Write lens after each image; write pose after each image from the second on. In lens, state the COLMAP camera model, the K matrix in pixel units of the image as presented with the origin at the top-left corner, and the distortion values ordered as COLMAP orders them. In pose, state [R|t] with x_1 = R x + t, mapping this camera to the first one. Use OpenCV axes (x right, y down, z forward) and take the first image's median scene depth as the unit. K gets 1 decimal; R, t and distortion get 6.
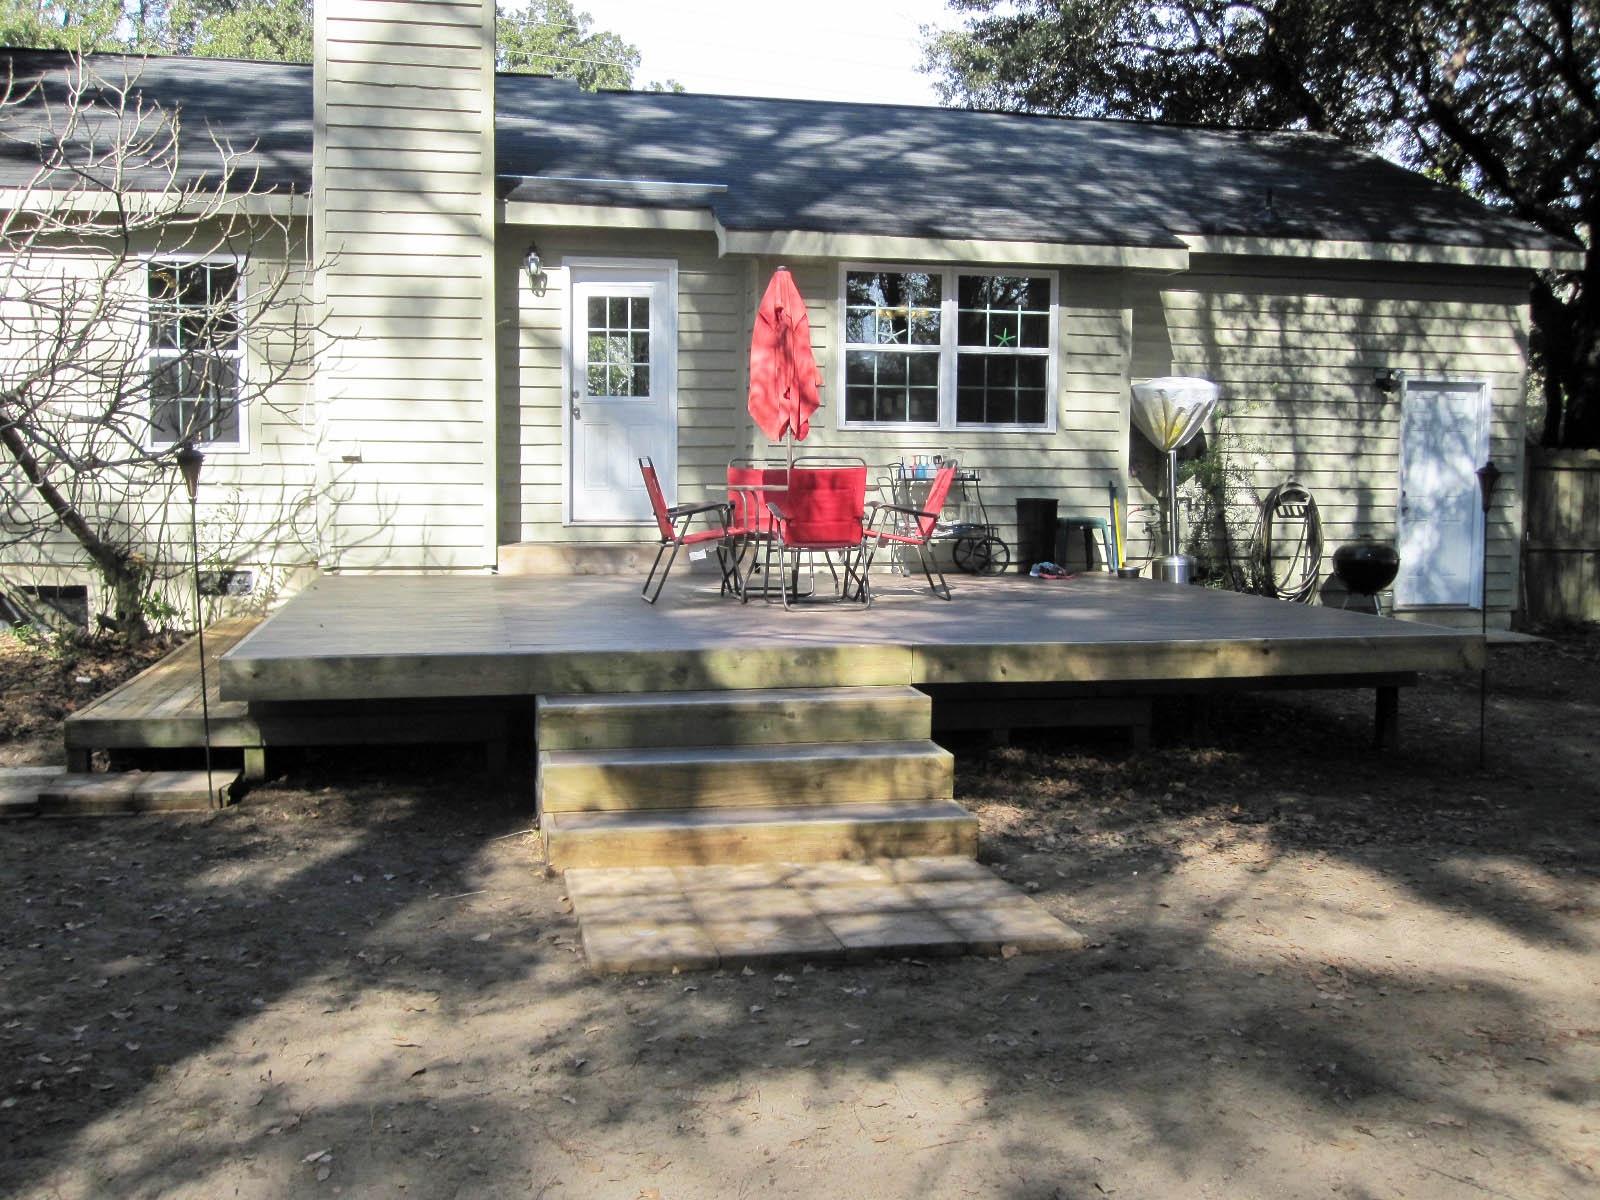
lens RADIAL K [[1584.6, 0, 800.3], [0, 1584.6, 597.1], [0, 0, 1]] dist [-0.065958, 0.000000]
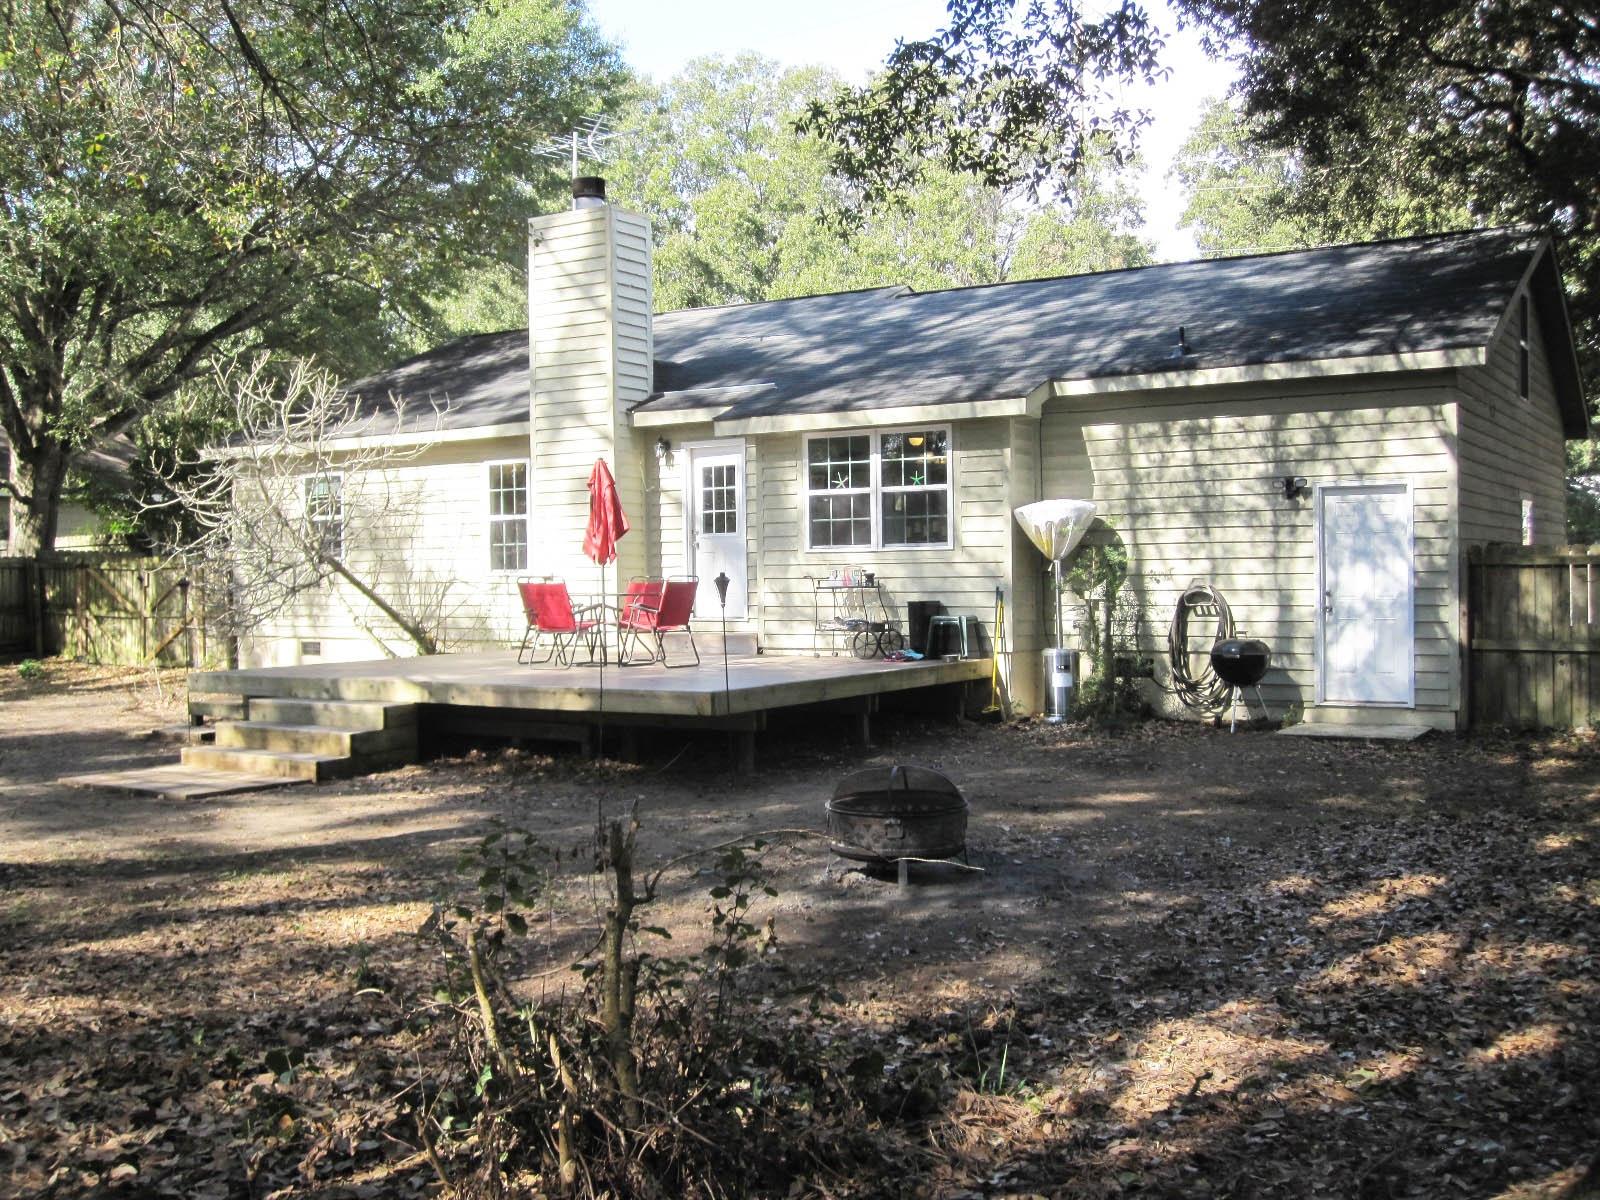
lens RADIAL K [[1584.6, 0, 813.5], [0, 1584.6, 606.3], [0, 0, 1]] dist [-0.065958, 0.000000]
pose [[0.715223, -0.002079, -0.698894, 0.904589], [-0.042016, 0.998059, -0.045967, 0.005005], [0.697633, 0.062241, 0.713747, 0.009741]]
